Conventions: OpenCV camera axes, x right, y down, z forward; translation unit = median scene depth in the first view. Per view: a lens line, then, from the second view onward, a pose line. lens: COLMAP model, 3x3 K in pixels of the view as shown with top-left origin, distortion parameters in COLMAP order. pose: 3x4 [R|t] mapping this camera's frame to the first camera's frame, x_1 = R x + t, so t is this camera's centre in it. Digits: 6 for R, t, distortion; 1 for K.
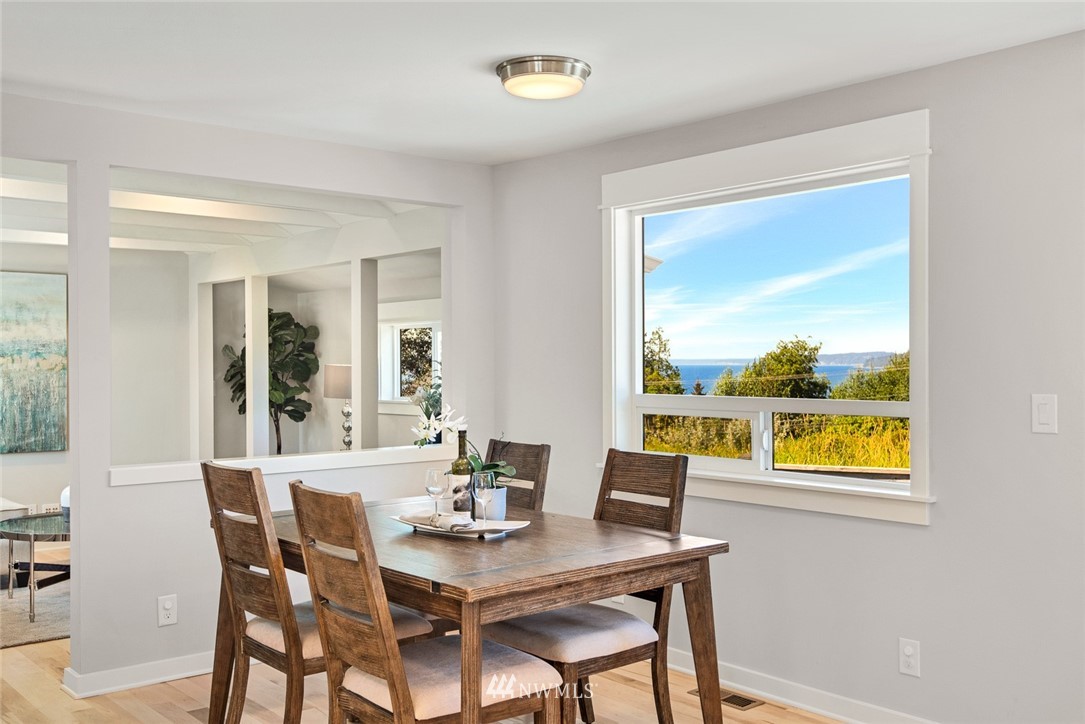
lens RADIAL K [[955.9, 0, 542.5], [0, 955.9, 362.0], [0, 0, 1]] dist [0.036112, 0.003411]
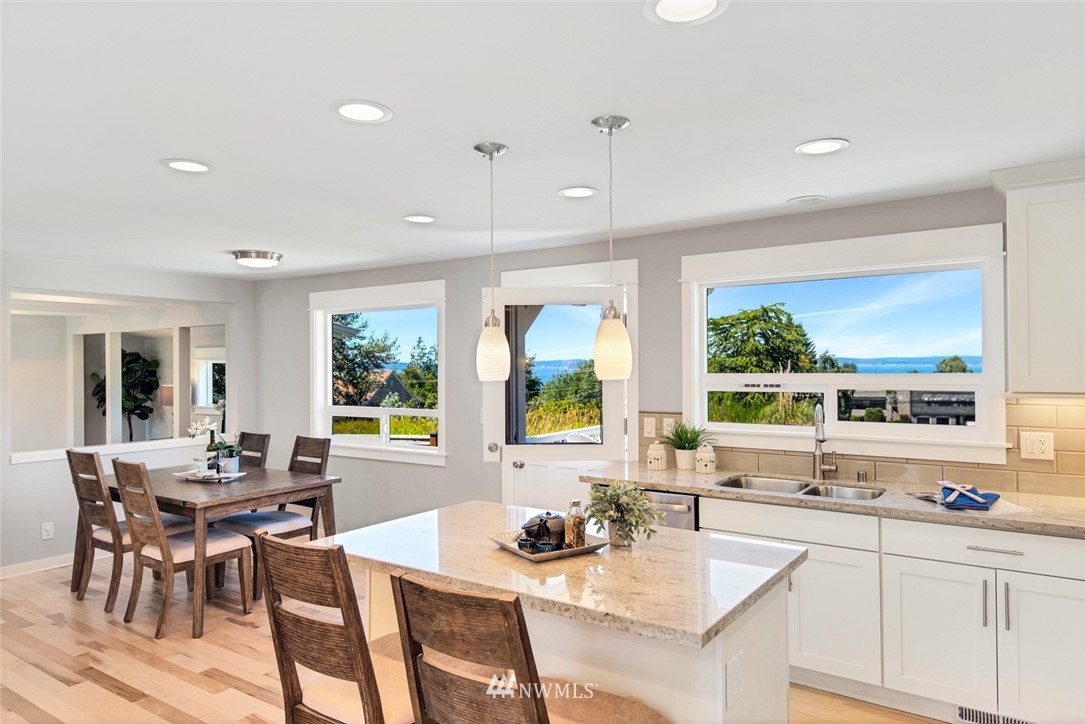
lens RADIAL K [[670.7, 0, 557.5], [0, 670.7, 353.3], [0, 0, 1]] dist [0.004257, -0.000832]
pose [[0.964148, 0.001077, 0.265363, 0.242719], [0.002038, 0.999932, -0.011462, -0.073749], [-0.265358, 0.011592, 0.964080, -0.578738]]
